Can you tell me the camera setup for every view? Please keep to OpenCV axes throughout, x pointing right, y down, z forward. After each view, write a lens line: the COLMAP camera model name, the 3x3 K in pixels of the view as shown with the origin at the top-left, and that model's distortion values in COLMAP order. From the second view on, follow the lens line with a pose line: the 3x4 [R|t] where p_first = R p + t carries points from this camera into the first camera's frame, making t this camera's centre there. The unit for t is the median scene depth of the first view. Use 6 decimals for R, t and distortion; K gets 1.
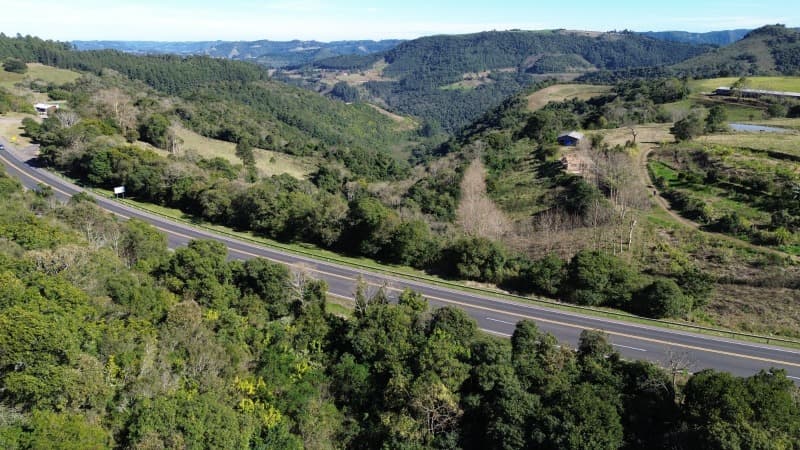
lens RADIAL K [[562.2, 0, 400.0], [0, 562.2, 225.0], [0, 0, 1]] dist [0.086010, -0.083270]
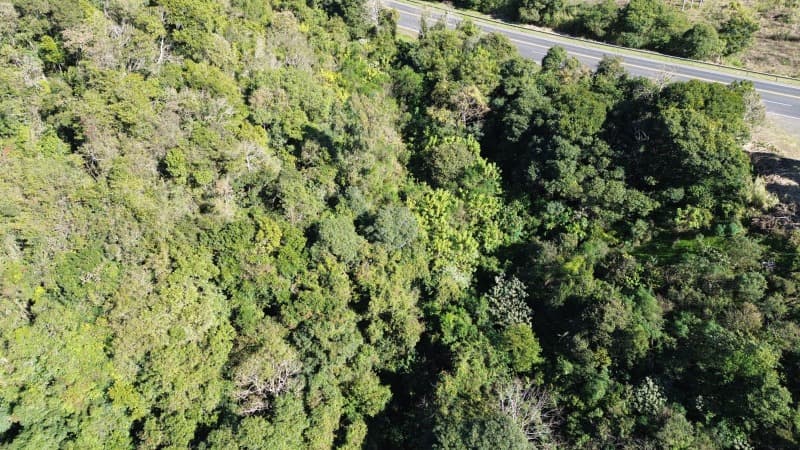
lens RADIAL K [[562.2, 0, 400.0], [0, 562.2, 225.0], [0, 0, 1]] dist [0.086010, -0.083270]
pose [[0.983352, 0.109662, -0.144892, 0.034674], [-0.050785, 0.931450, 0.360307, 0.032688], [0.174472, -0.346950, 0.921512, -0.089803]]
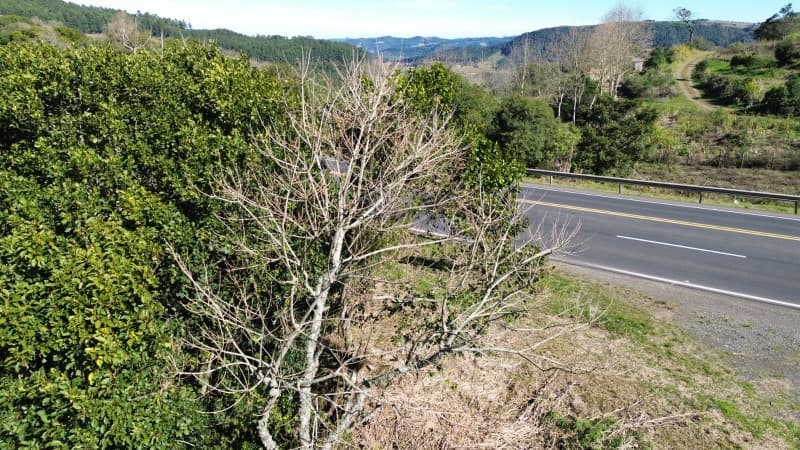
lens RADIAL K [[562.2, 0, 400.0], [0, 562.2, 225.0], [0, 0, 1]] dist [0.086010, -0.083270]
pose [[0.978292, 0.069817, -0.195118, 0.170374], [-0.069381, 0.997549, 0.009076, 0.075627], [0.195273, 0.004659, 0.980738, 0.192246]]
